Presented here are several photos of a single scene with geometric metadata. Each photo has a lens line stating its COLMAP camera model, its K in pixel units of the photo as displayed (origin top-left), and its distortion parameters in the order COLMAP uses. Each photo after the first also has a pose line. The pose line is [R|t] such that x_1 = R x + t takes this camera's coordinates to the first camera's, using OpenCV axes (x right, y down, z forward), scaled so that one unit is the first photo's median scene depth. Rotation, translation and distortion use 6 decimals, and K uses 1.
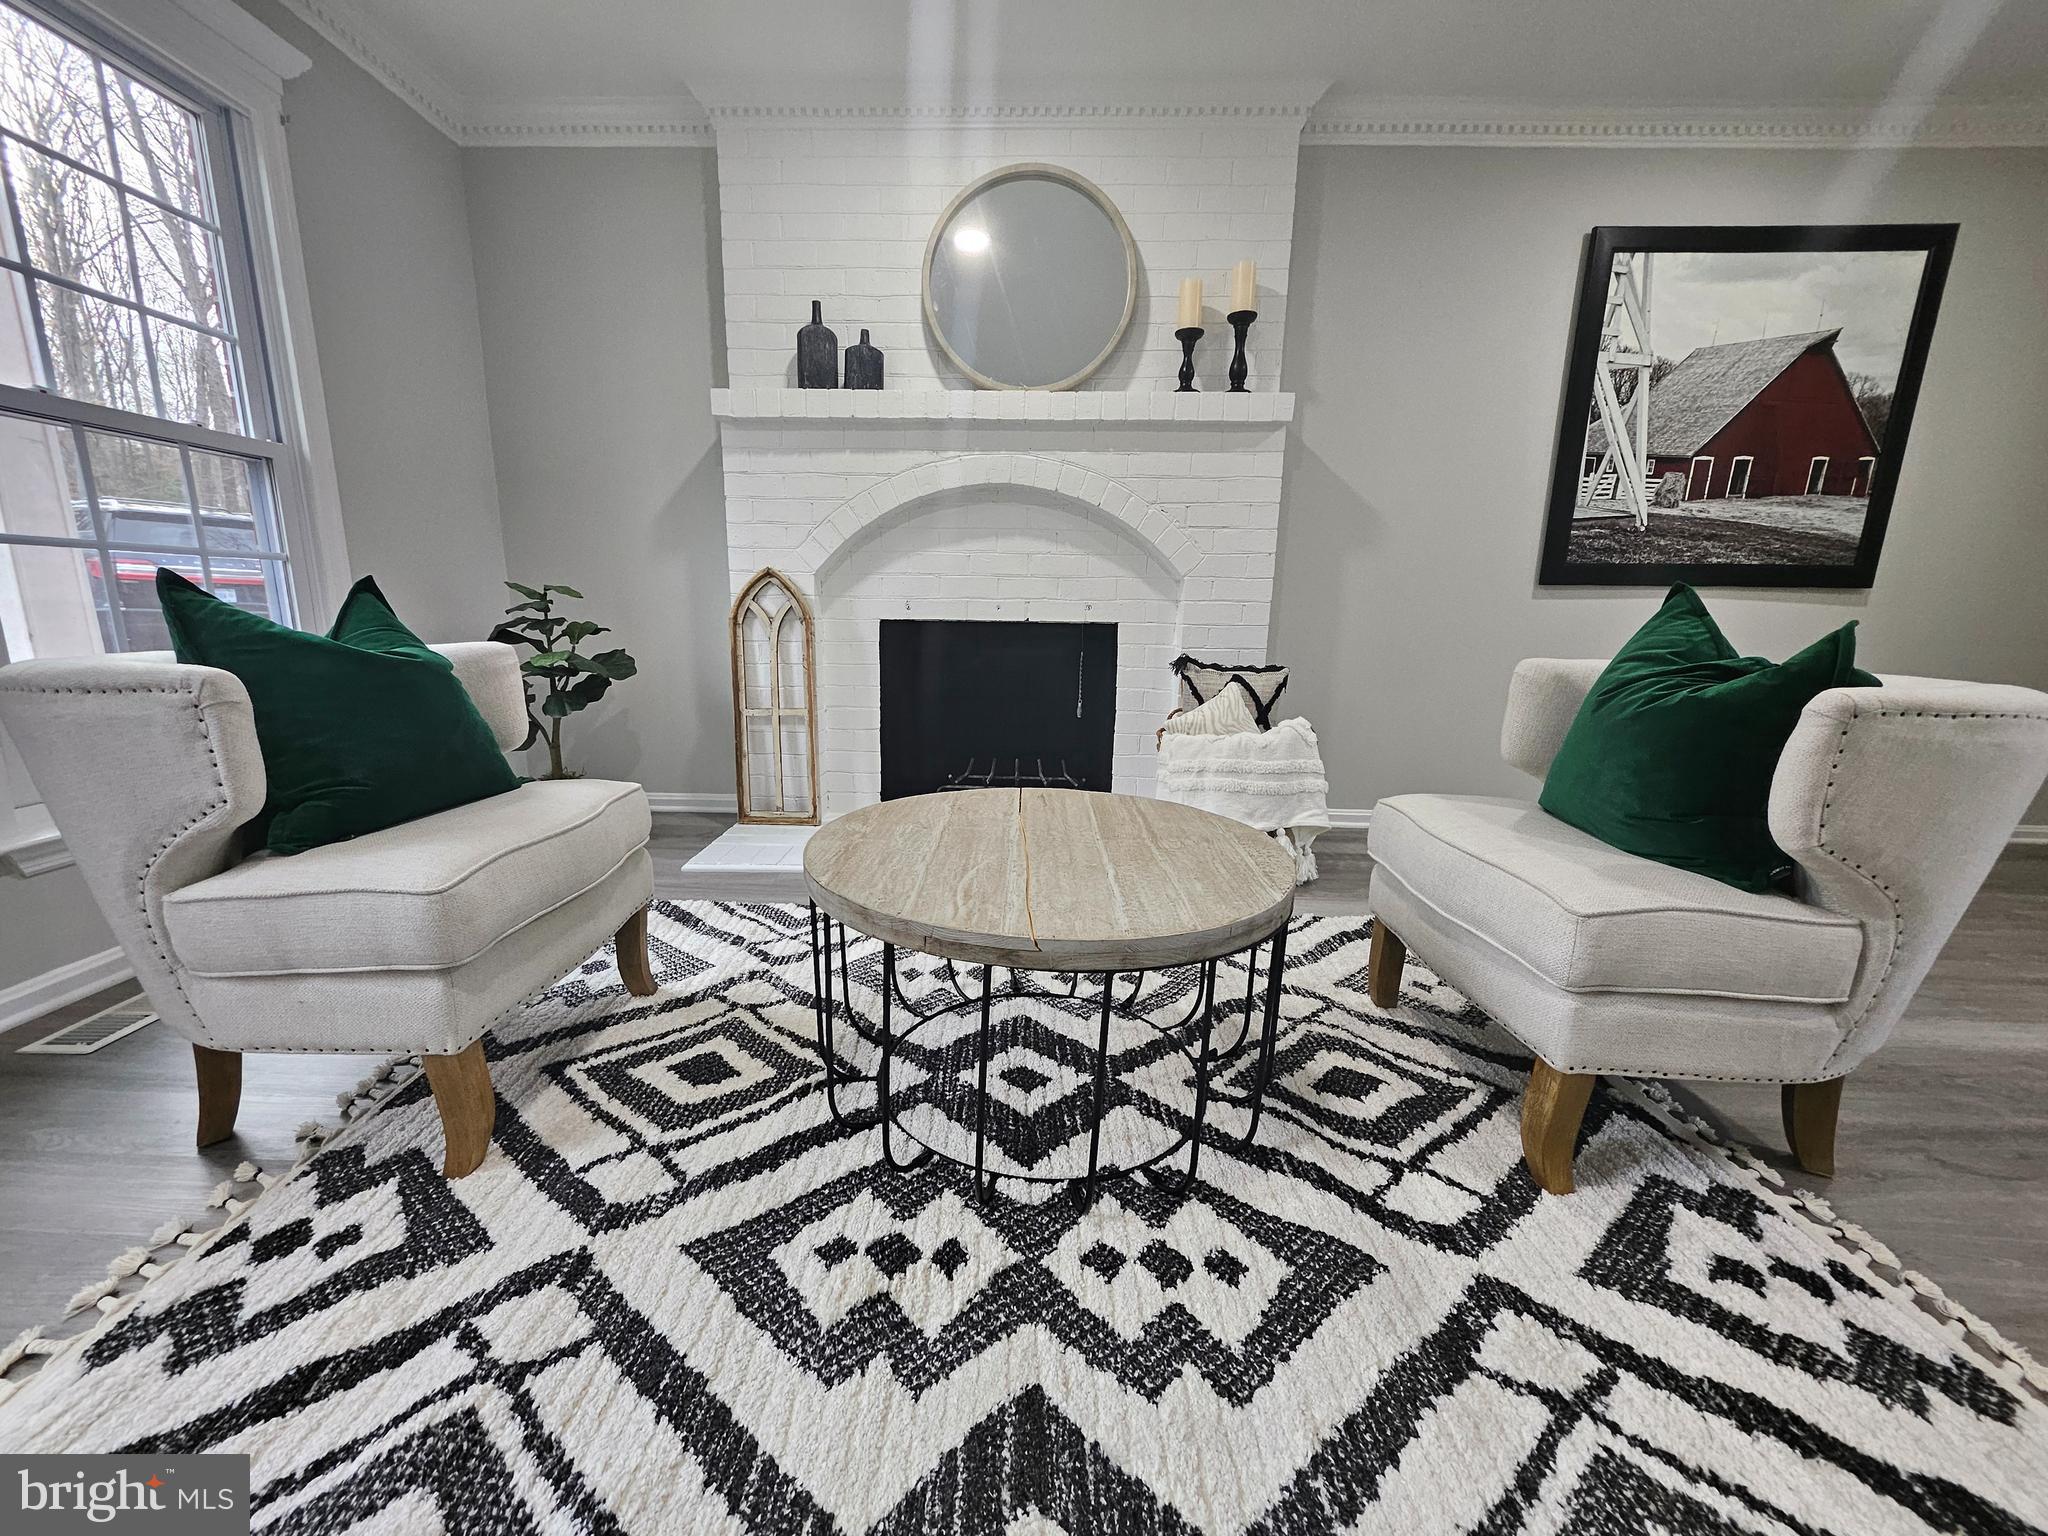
lens RADIAL K [[797.9, 0, 1011.4], [0, 797.9, 782.1], [0, 0, 1]] dist [0.000046, -0.000088]
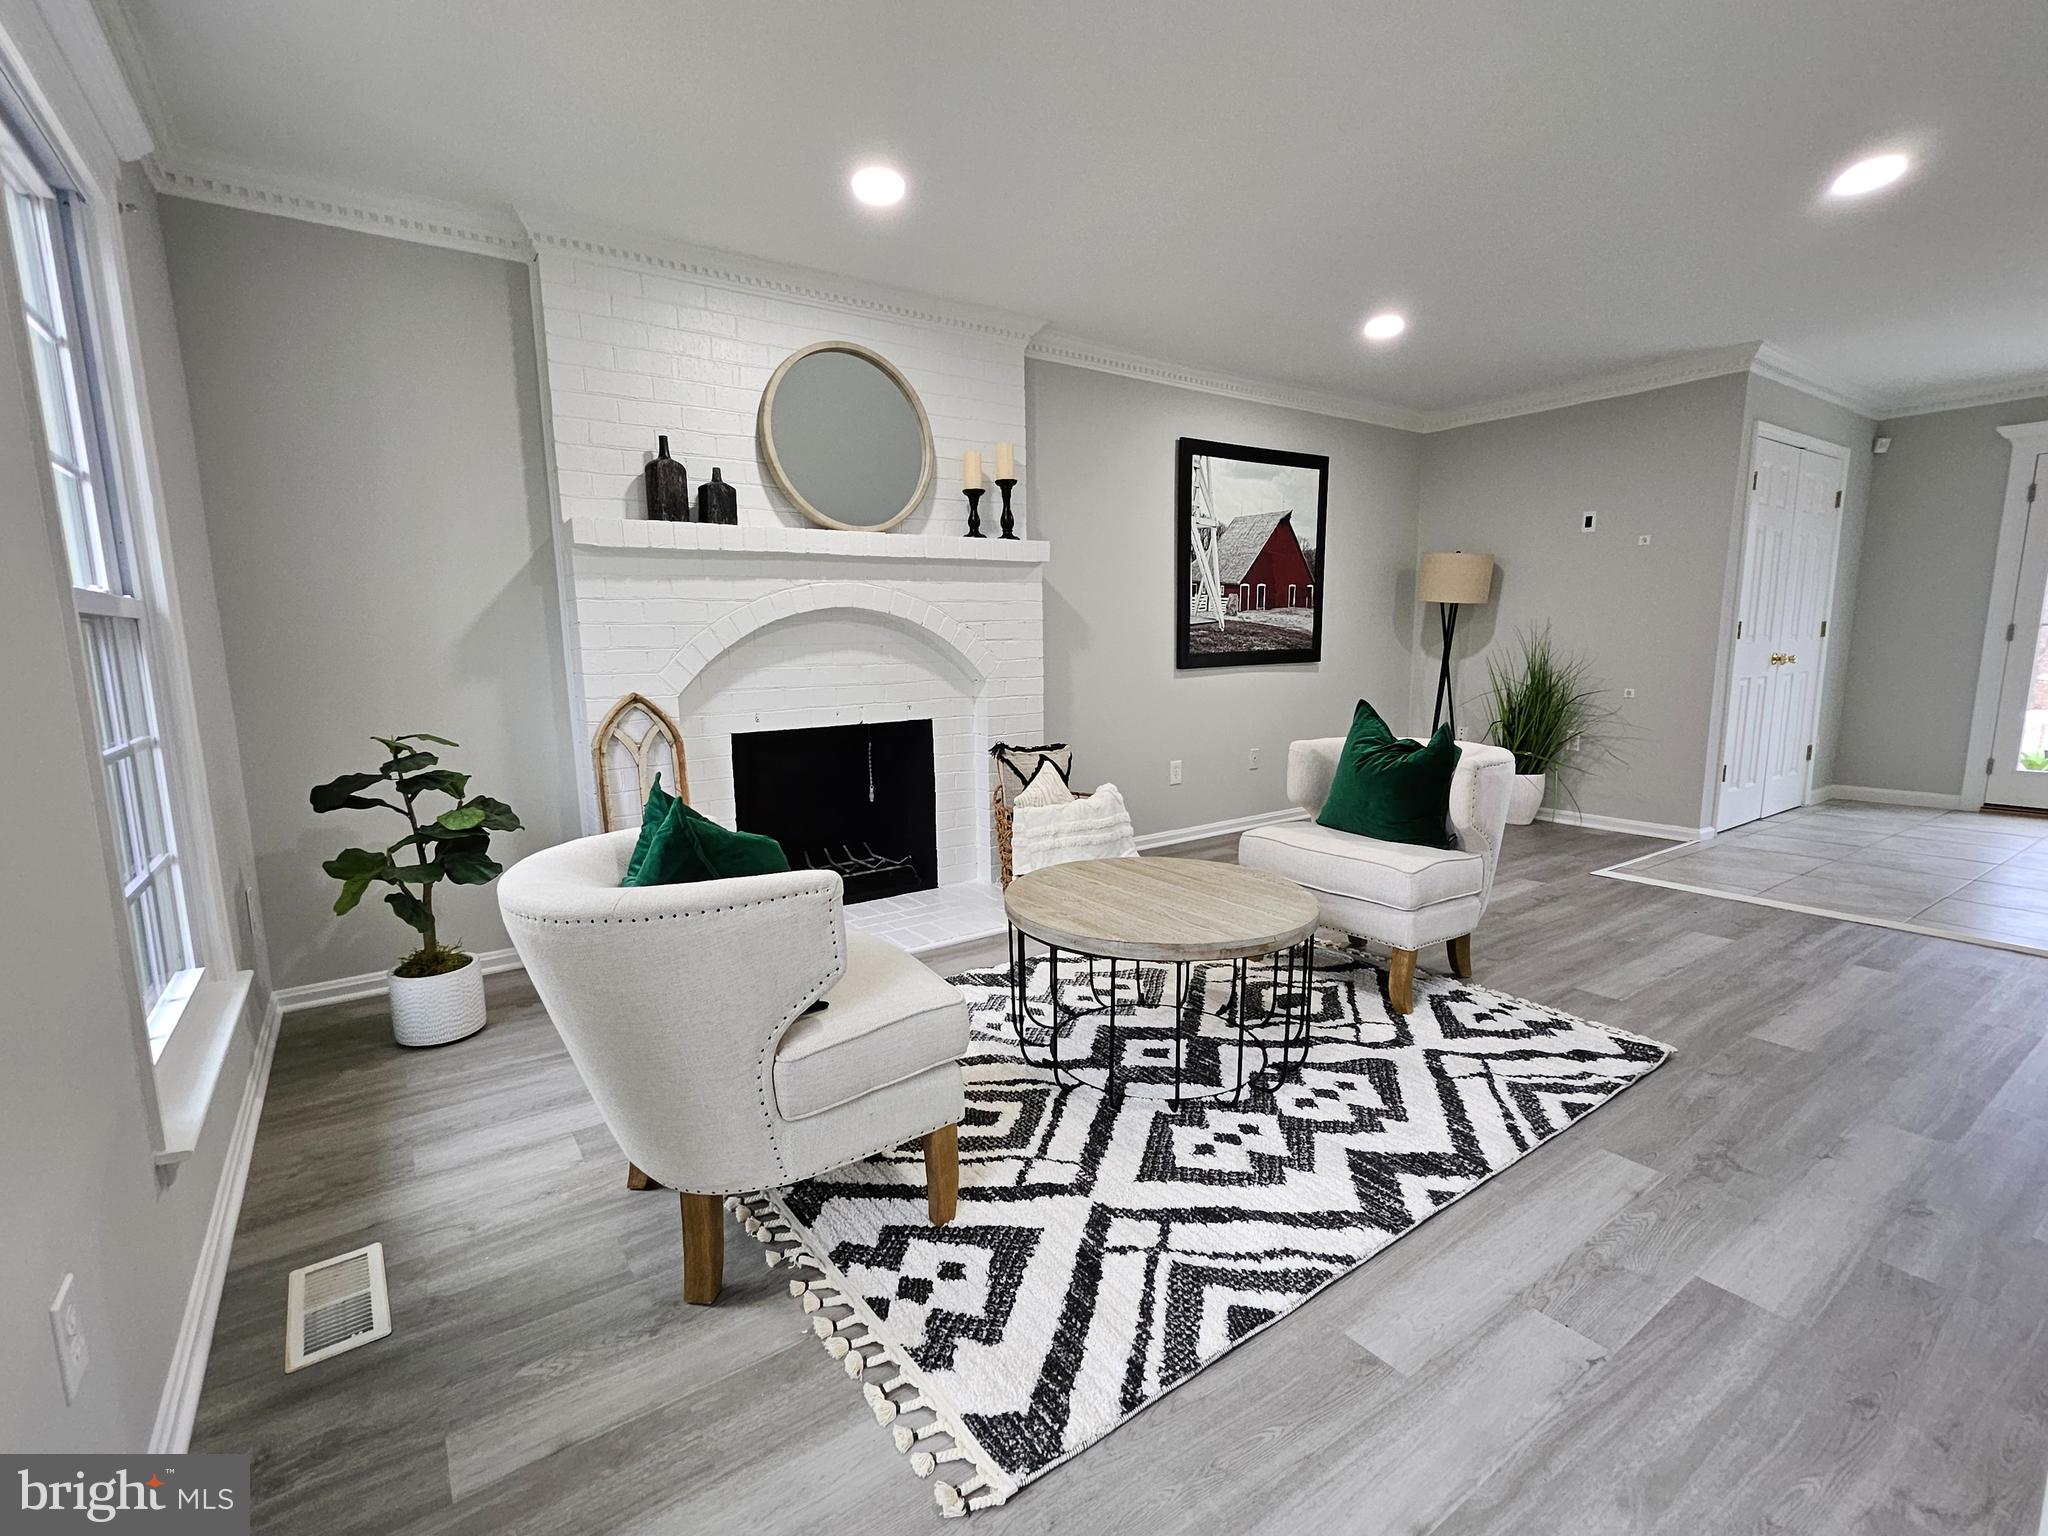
lens RADIAL K [[920.2, 0, 993.8], [0, 920.2, 777.2], [0, 0, 1]] dist [0.004948, -0.000311]
pose [[0.810983, -0.116559, 0.573342, -1.042343], [0.152328, 0.988223, -0.014563, -0.146422], [-0.564892, 0.099147, 0.819187, -0.270260]]
